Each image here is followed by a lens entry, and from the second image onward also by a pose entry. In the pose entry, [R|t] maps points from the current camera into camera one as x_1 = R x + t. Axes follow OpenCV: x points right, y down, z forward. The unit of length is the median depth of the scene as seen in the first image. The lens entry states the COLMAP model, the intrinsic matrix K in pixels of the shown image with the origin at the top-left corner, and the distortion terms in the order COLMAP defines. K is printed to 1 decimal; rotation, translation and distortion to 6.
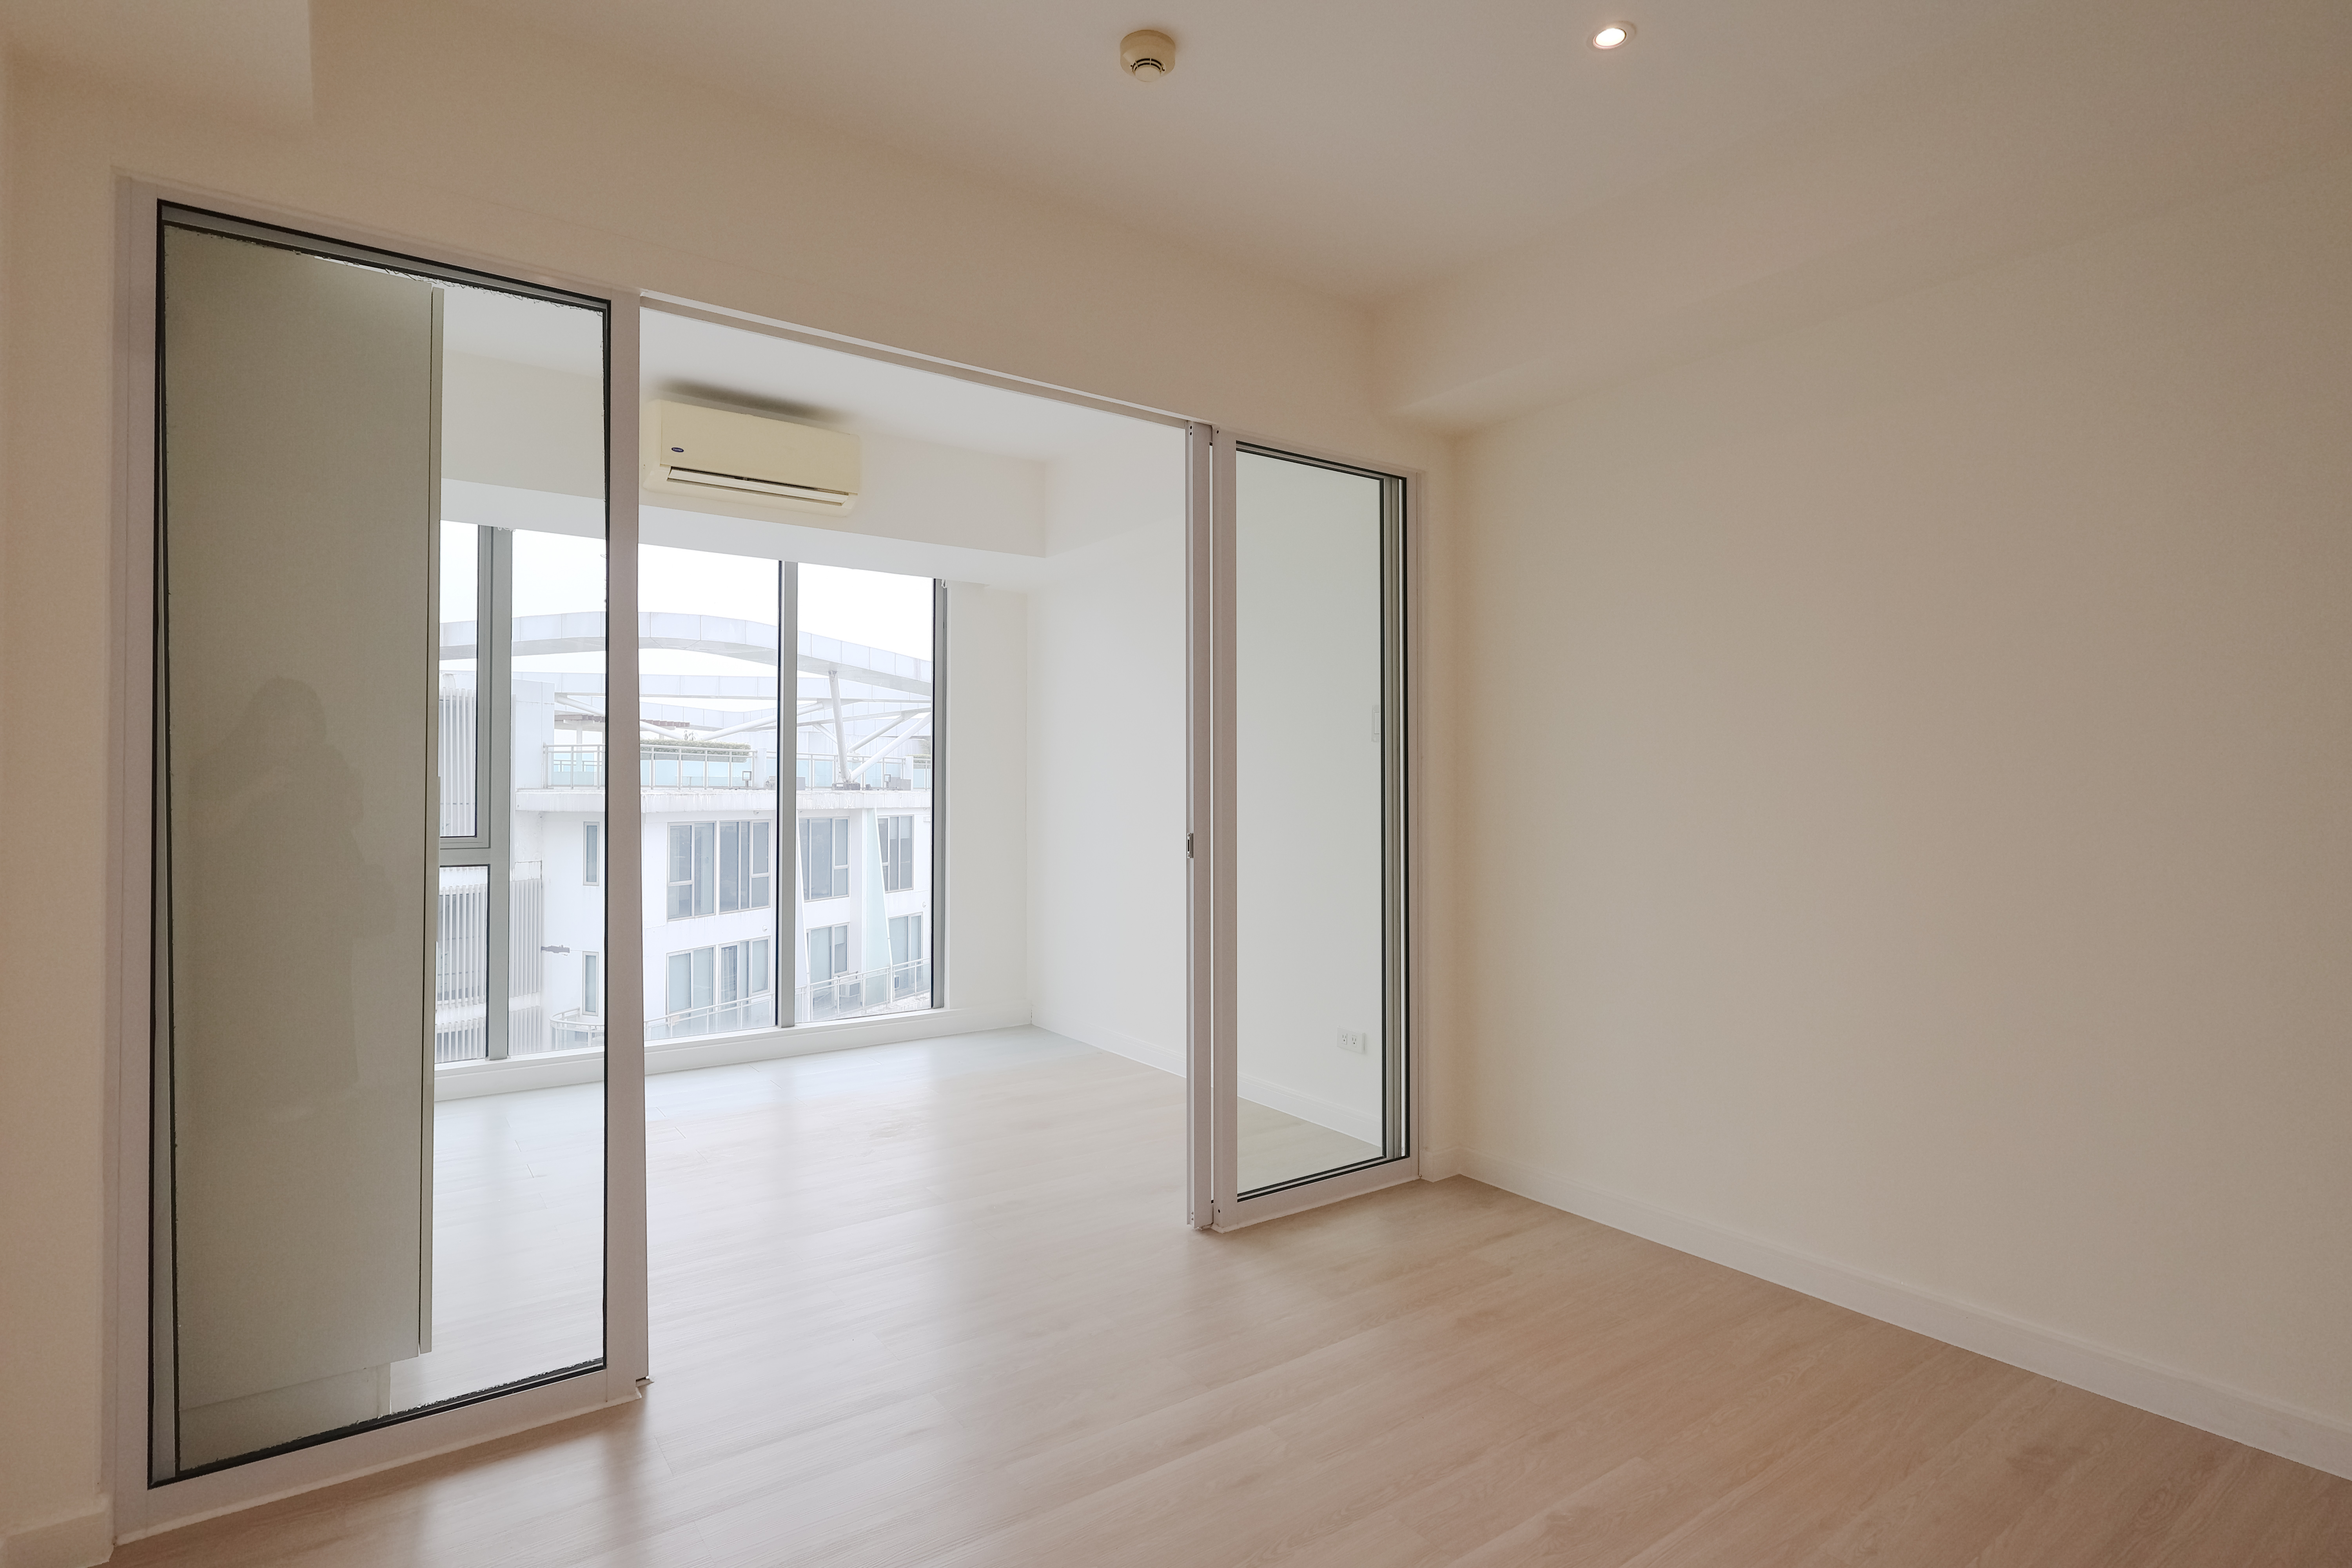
lens RADIAL K [[1158.6, 0, 1167.9], [0, 1158.6, 779.7], [0, 0, 1]] dist [-0.001063, 0.001441]
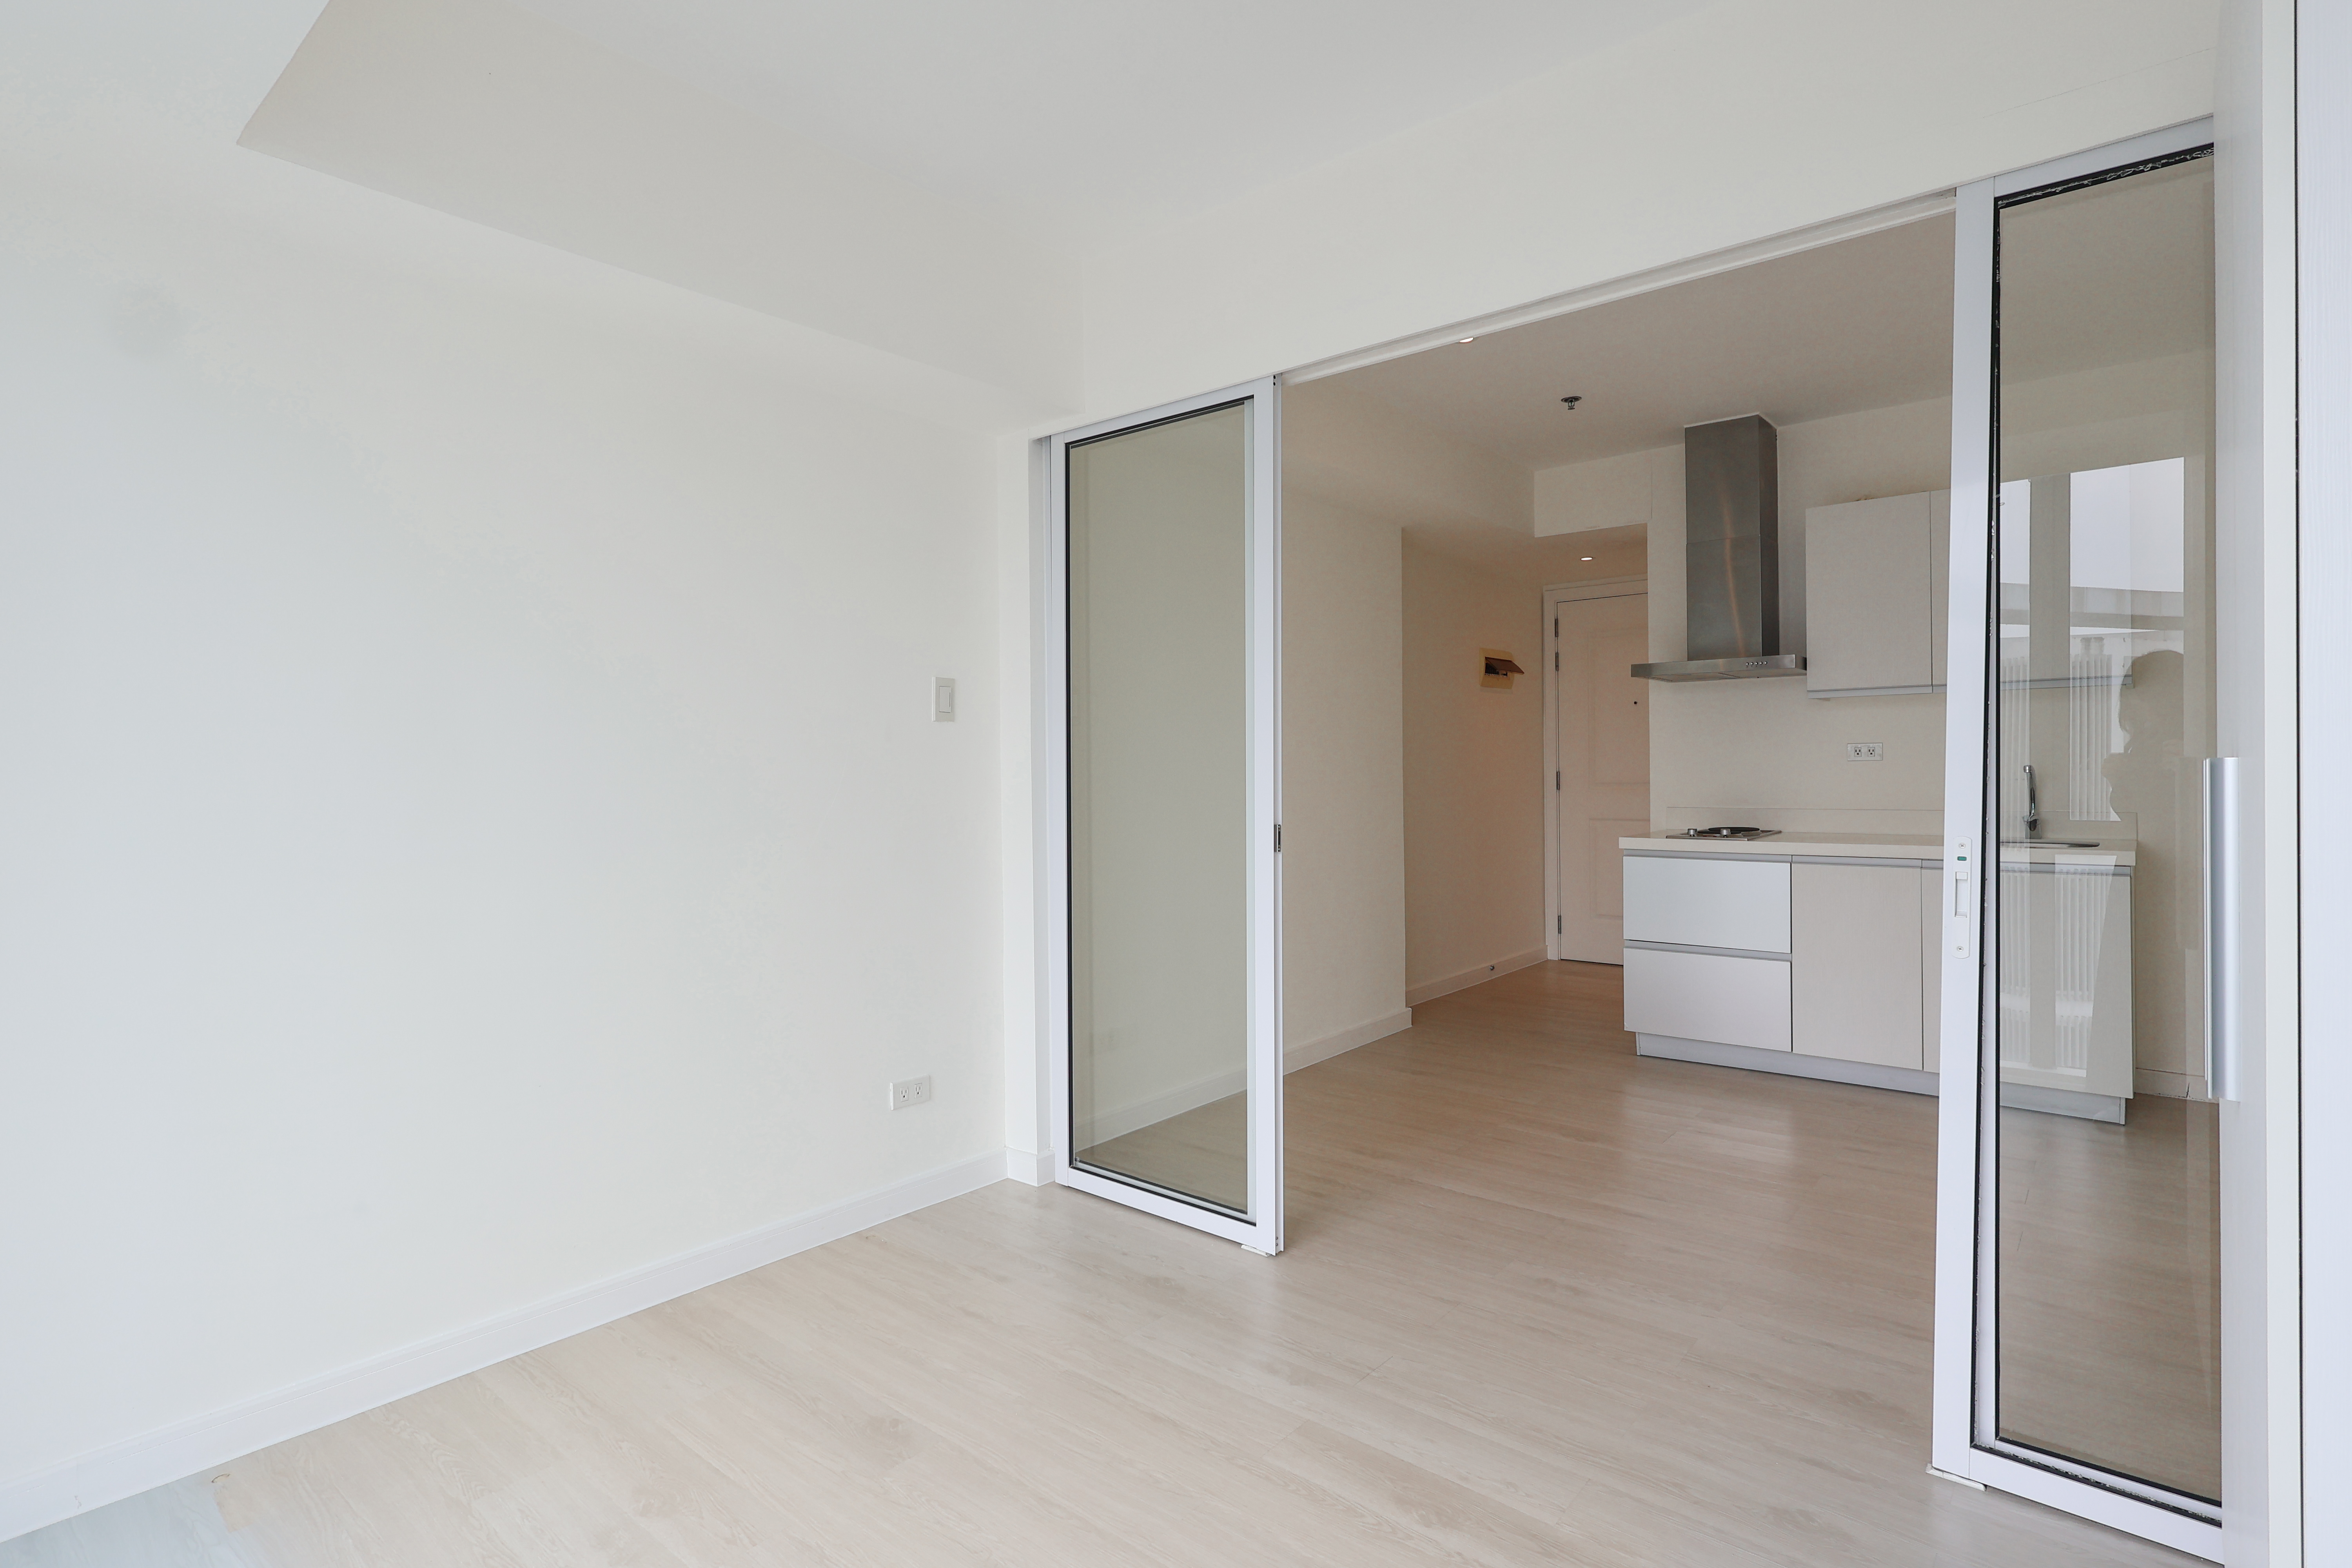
lens RADIAL K [[1158.6, 0, 1154.5], [0, 1158.6, 770.2], [0, 0, 1]] dist [-0.001063, 0.001441]
pose [[-0.244933, -0.000767, 0.969540, -0.749794], [0.002303, 0.999996, 0.001372, 0.000617], [-0.969537, 0.002569, -0.244930, 1.166598]]
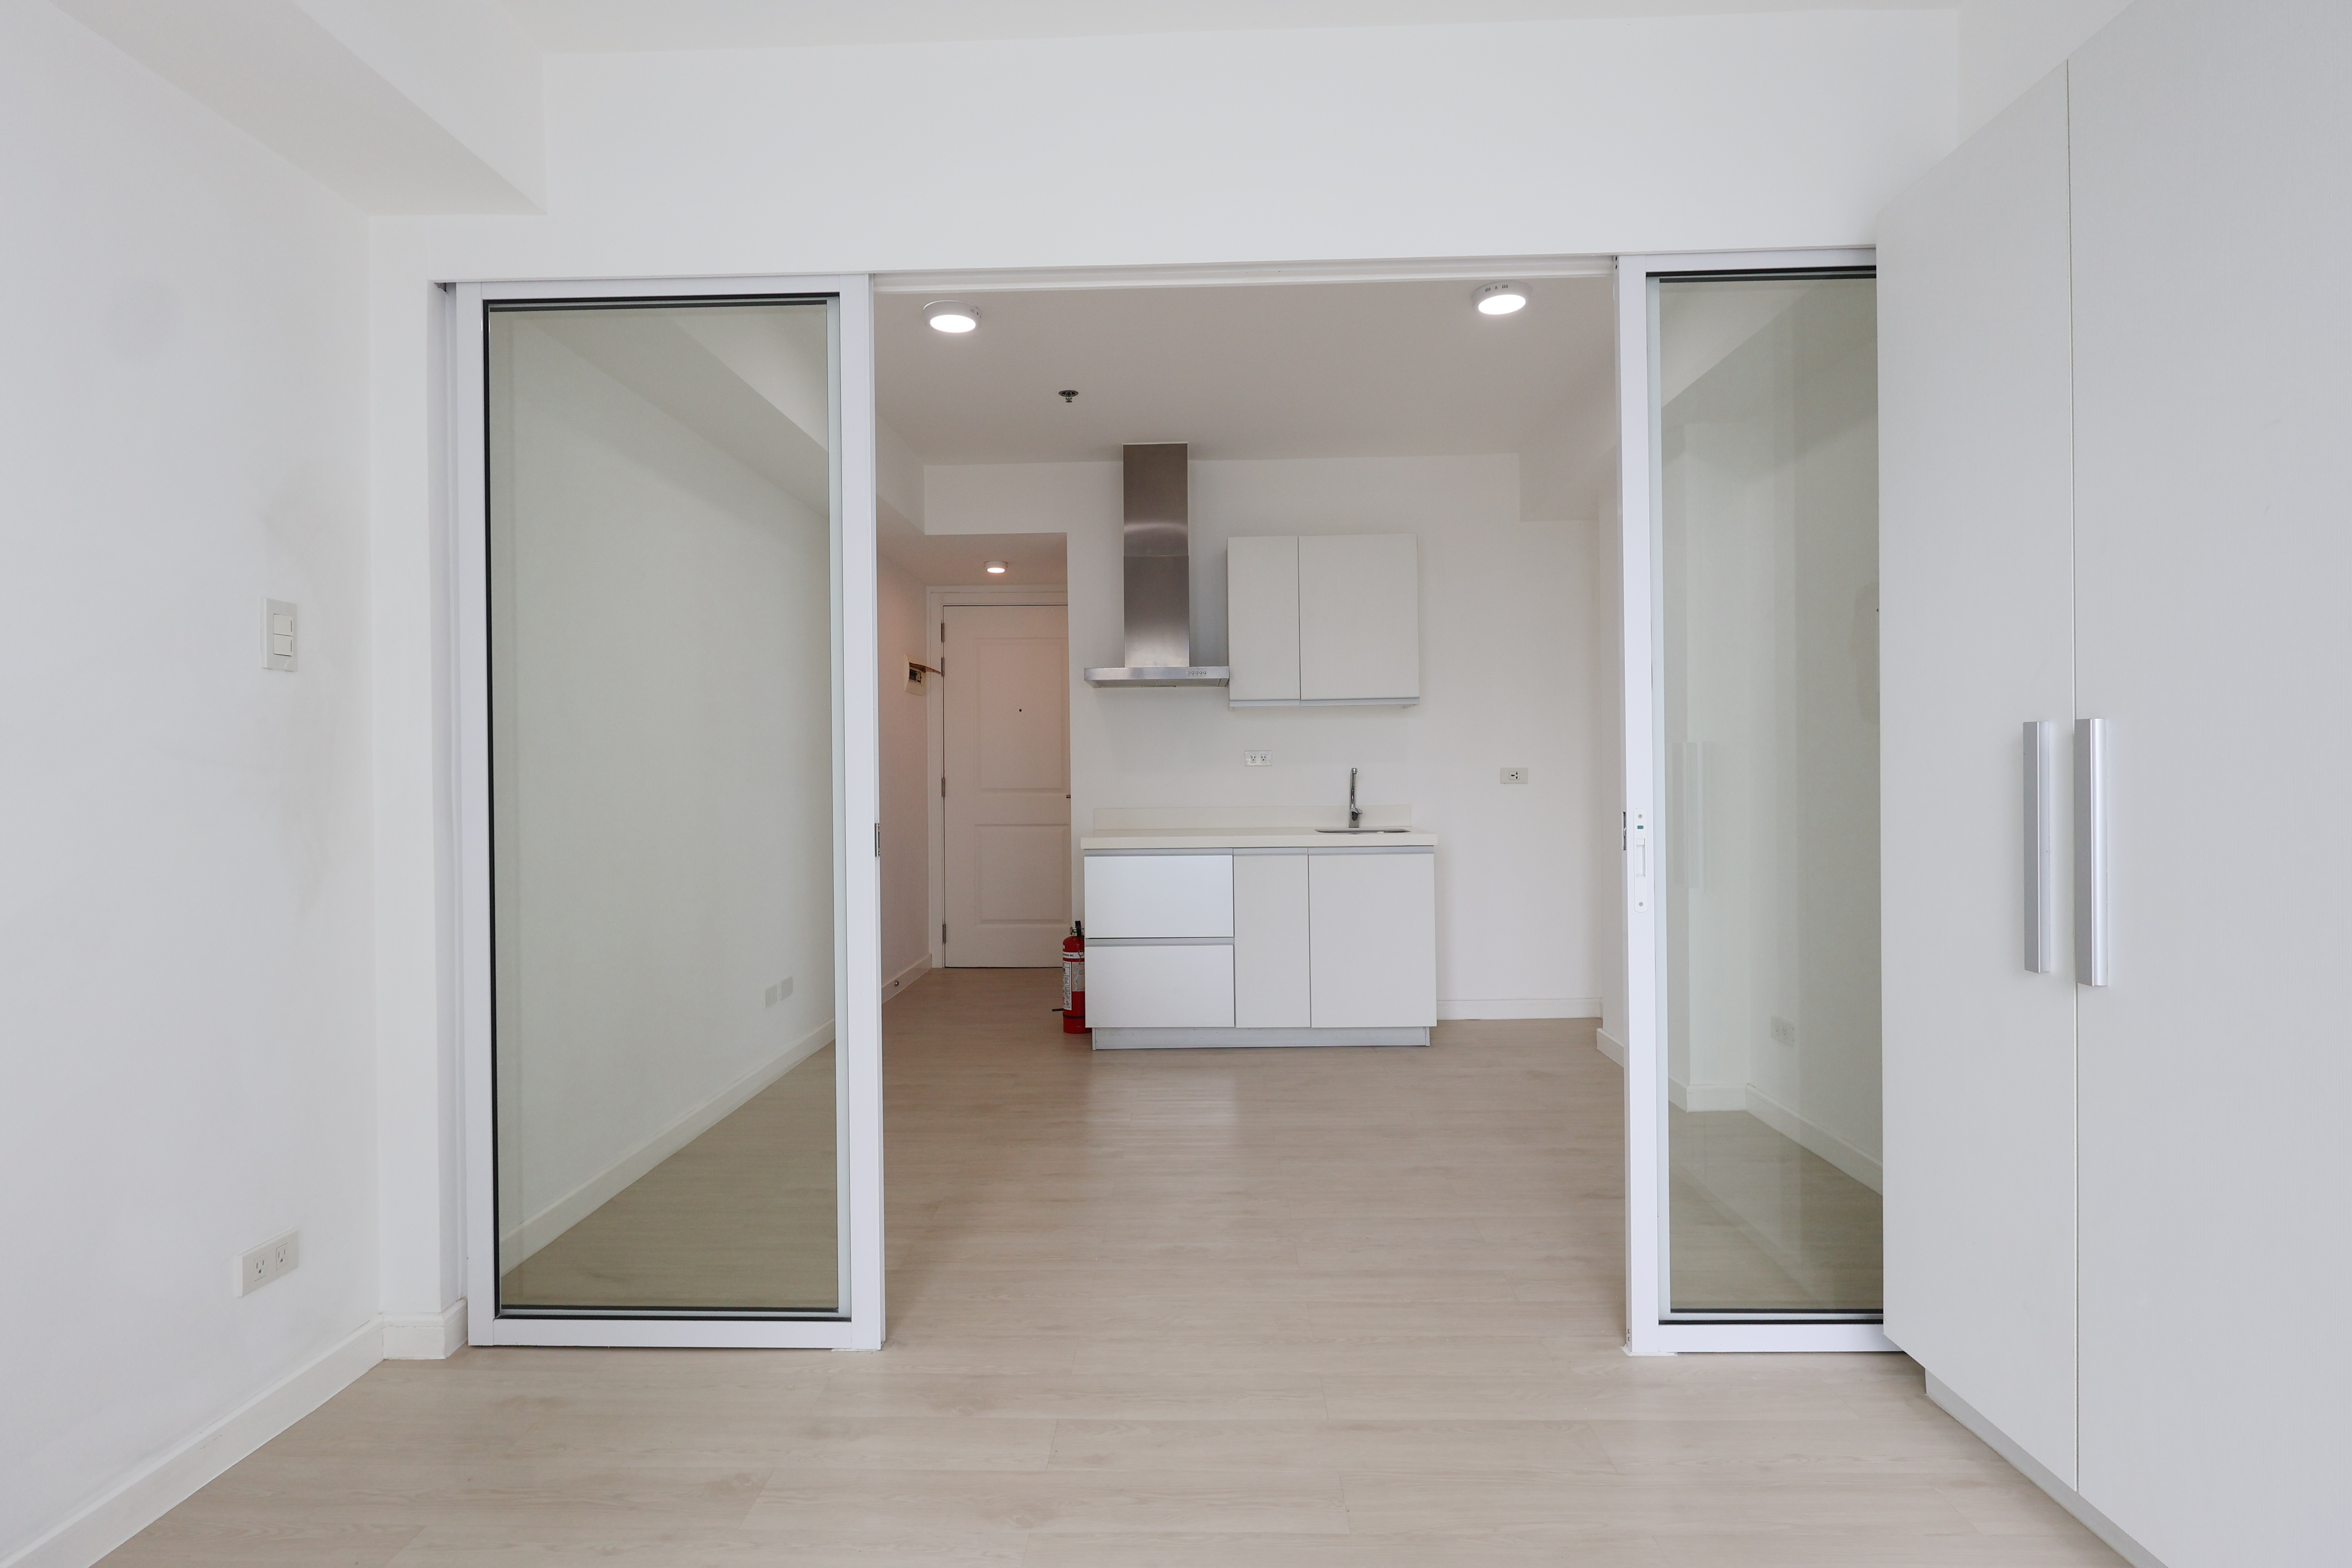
lens RADIAL K [[1158.6, 0, 1176.2], [0, 1158.6, 781.3], [0, 0, 1]] dist [-0.001063, 0.001441]
pose [[-0.805086, 0.005399, 0.593134, -0.480318], [0.004718, 0.999985, -0.002698, 0.019549], [-0.593139, 0.000626, -0.805100, 1.336843]]
